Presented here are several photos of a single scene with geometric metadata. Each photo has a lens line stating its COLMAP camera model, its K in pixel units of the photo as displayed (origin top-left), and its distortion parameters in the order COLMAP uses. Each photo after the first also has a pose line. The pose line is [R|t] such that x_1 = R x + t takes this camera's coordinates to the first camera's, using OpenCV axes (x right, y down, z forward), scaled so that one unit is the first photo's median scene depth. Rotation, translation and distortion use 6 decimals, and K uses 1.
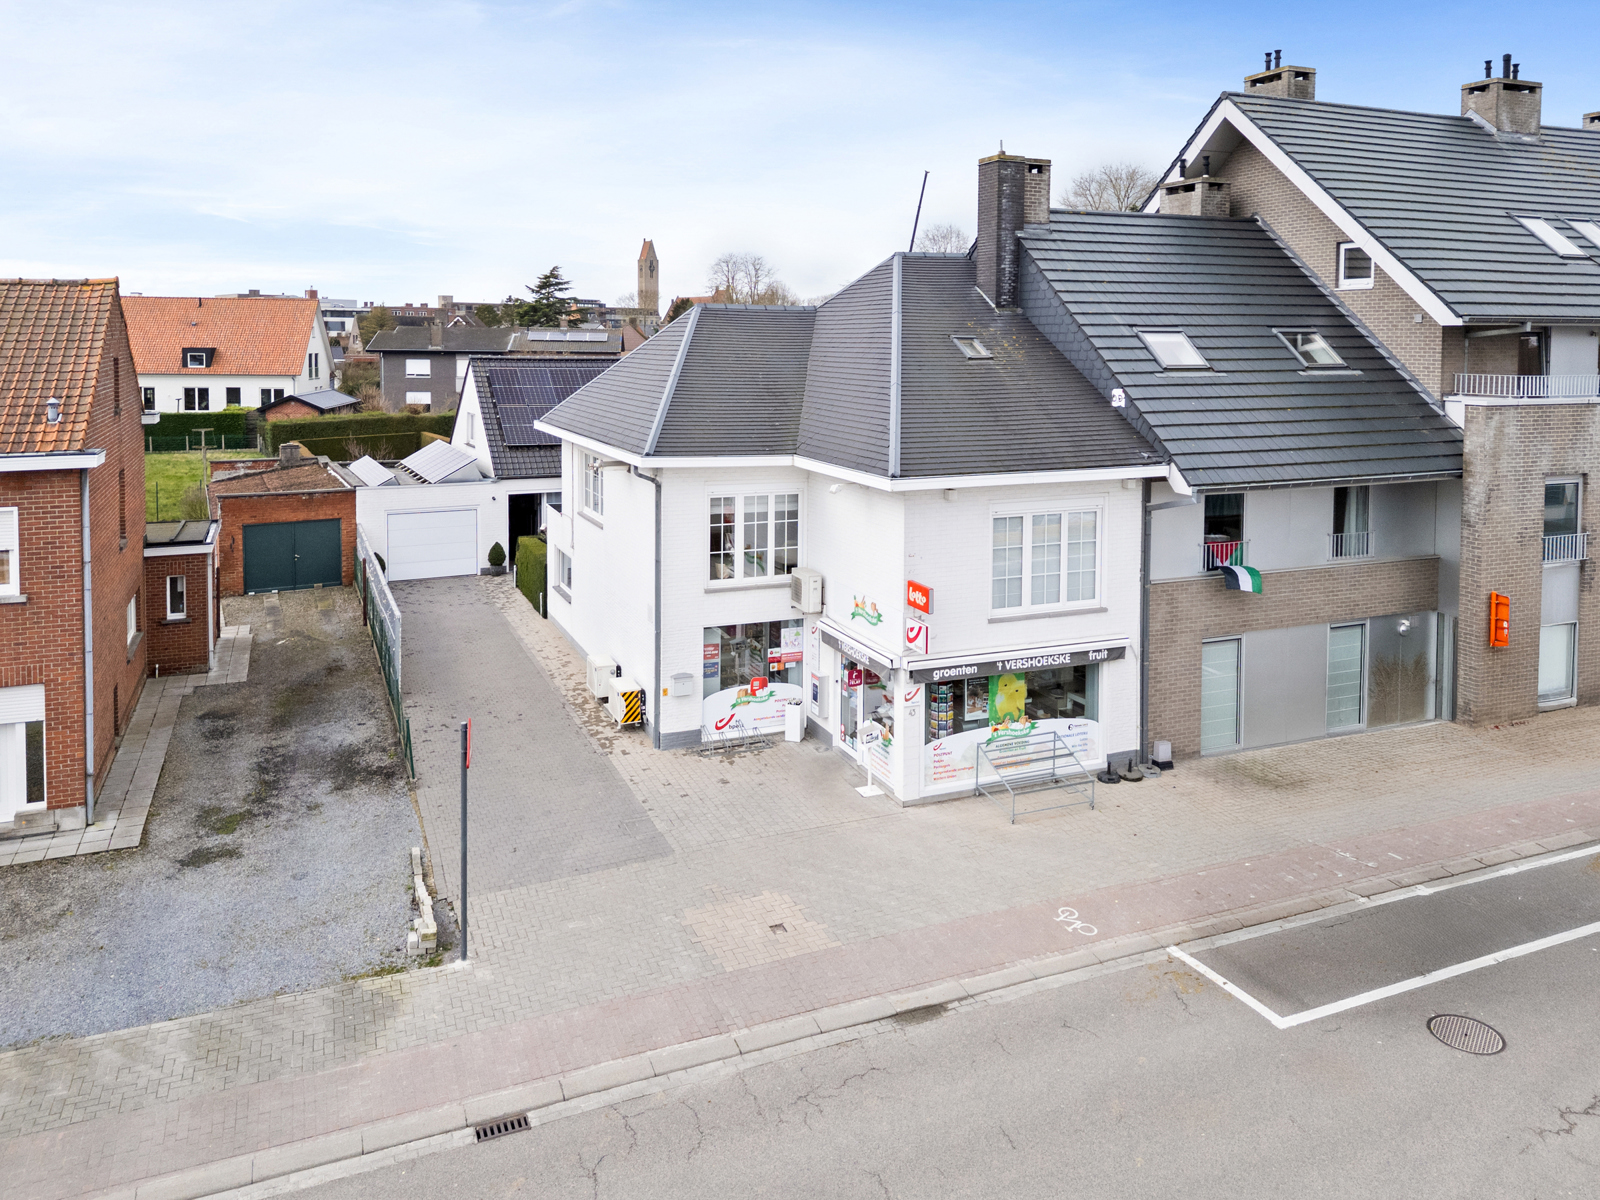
lens RADIAL K [[1155.3, 0, 800.7], [0, 1155.3, 407.4], [0, 0, 1]] dist [0.051973, -0.033322]
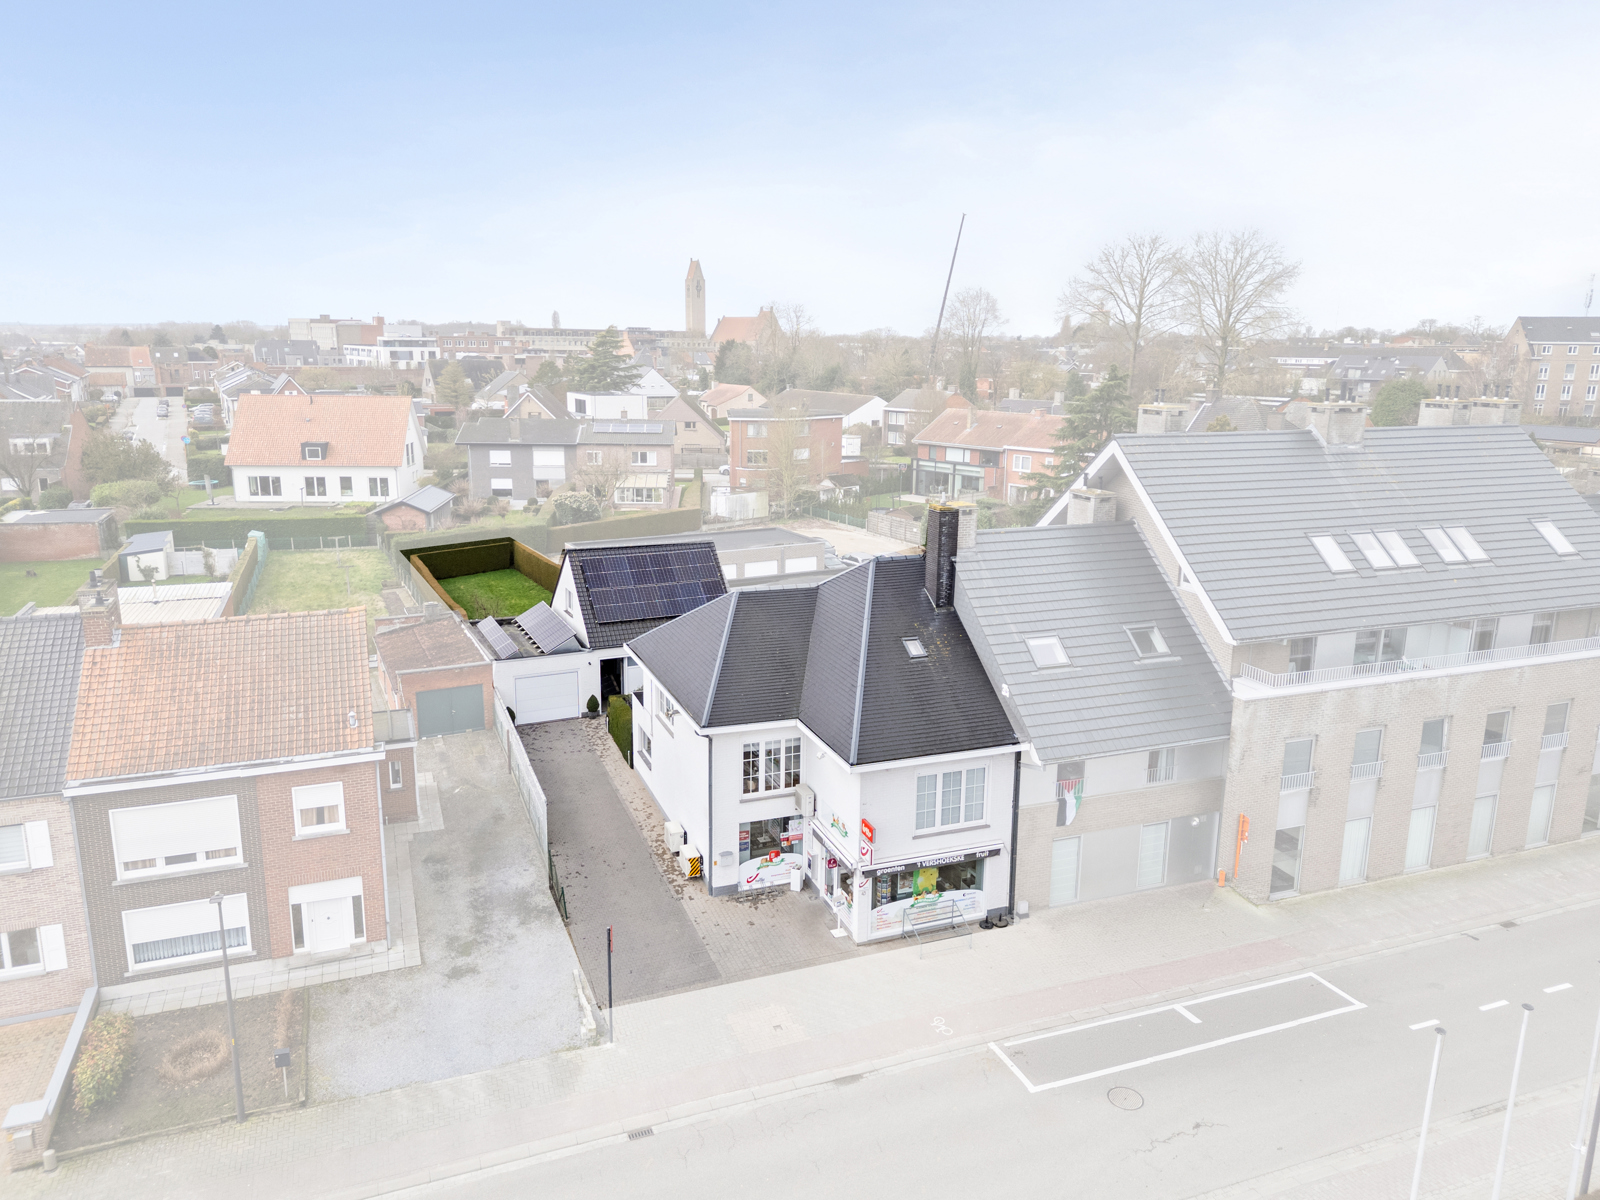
lens RADIAL K [[1124.1, 0, 800.0], [0, 1124.1, 600.0], [0, 0, 1]] dist [0.071389, -0.073960]
pose [[0.999147, 0.011761, -0.039580, 0.056298], [-0.004445, 0.983643, 0.180073, -0.386621], [0.041050, -0.179744, 0.982857, -0.456159]]
